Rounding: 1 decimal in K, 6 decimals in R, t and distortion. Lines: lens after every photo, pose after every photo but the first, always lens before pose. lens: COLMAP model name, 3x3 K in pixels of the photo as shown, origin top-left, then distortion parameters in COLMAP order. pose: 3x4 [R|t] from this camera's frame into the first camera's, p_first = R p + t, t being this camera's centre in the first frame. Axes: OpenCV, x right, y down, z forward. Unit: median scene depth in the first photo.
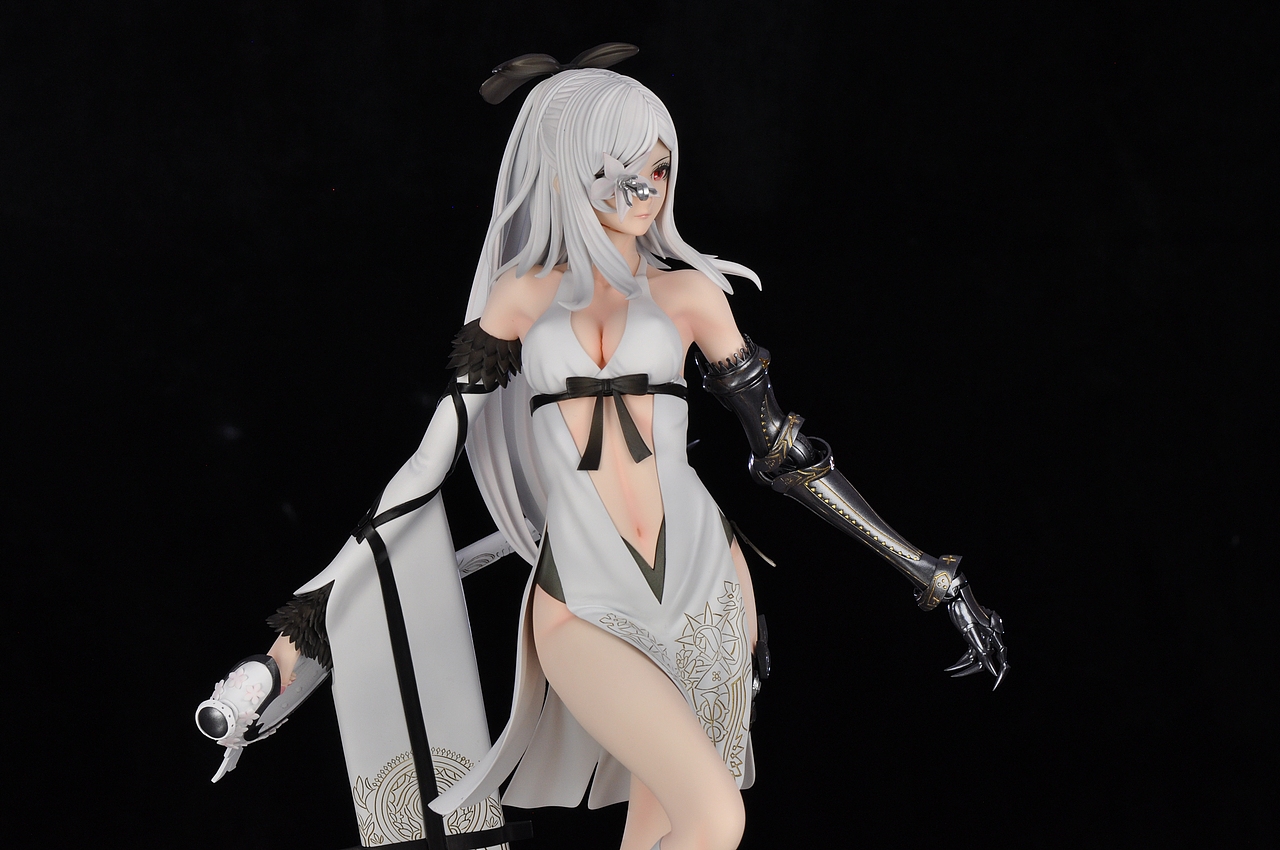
lens RADIAL K [[4951.1, 0, 638.8], [0, 4951.1, 423.6], [0, 0, 1]] dist [0.164688, 0.000000]
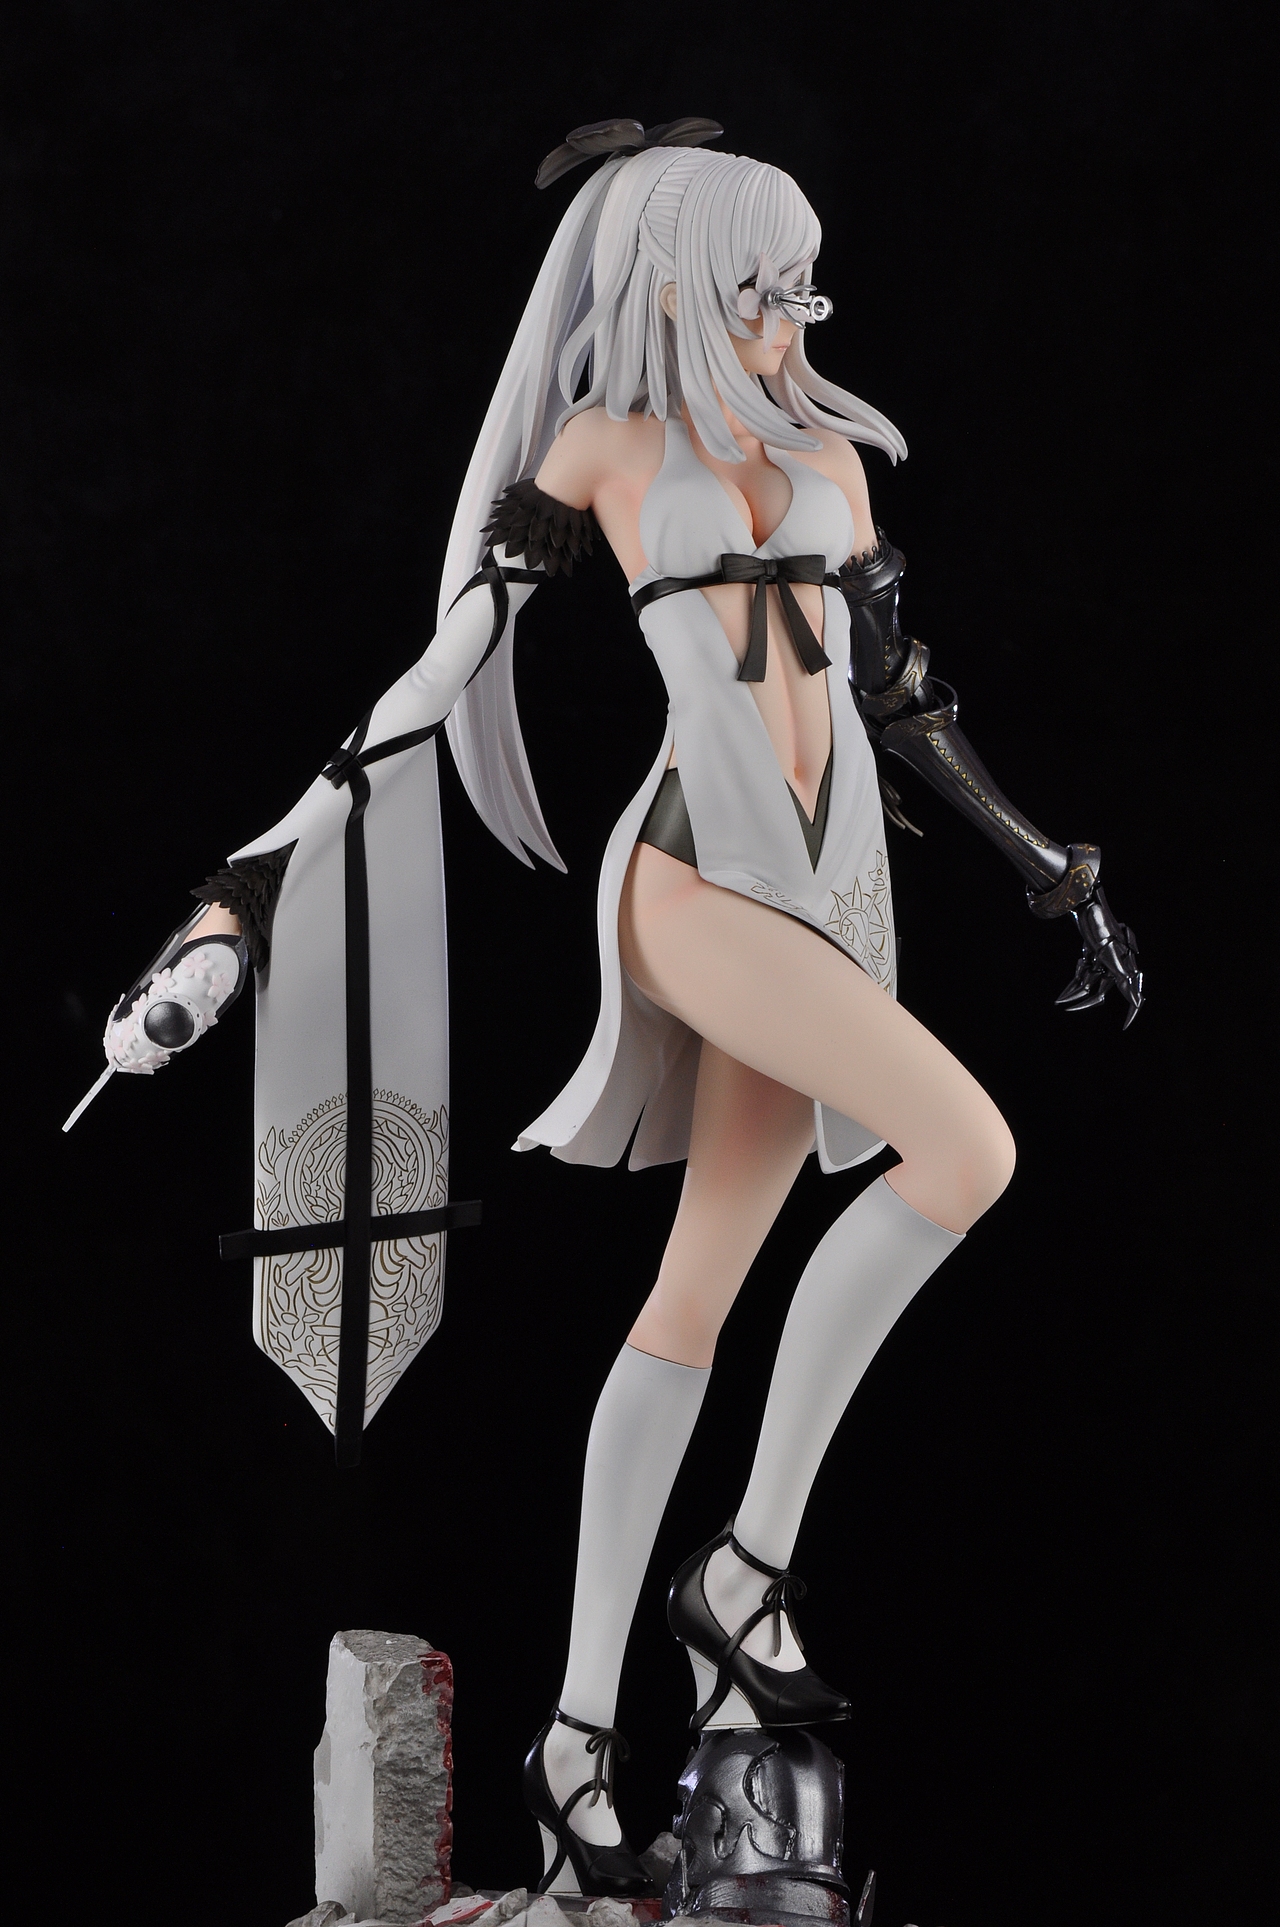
lens RADIAL K [[7453.8, 0, 639.7], [0, 7453.8, 956.1], [0, 0, 1]] dist [0.164688, 0.000000]
pose [[0.923831, 0.041887, 0.380502, -0.428610], [-0.024593, 0.998436, -0.050201, 0.102285], [-0.382010, 0.037019, 0.923416, -0.006081]]
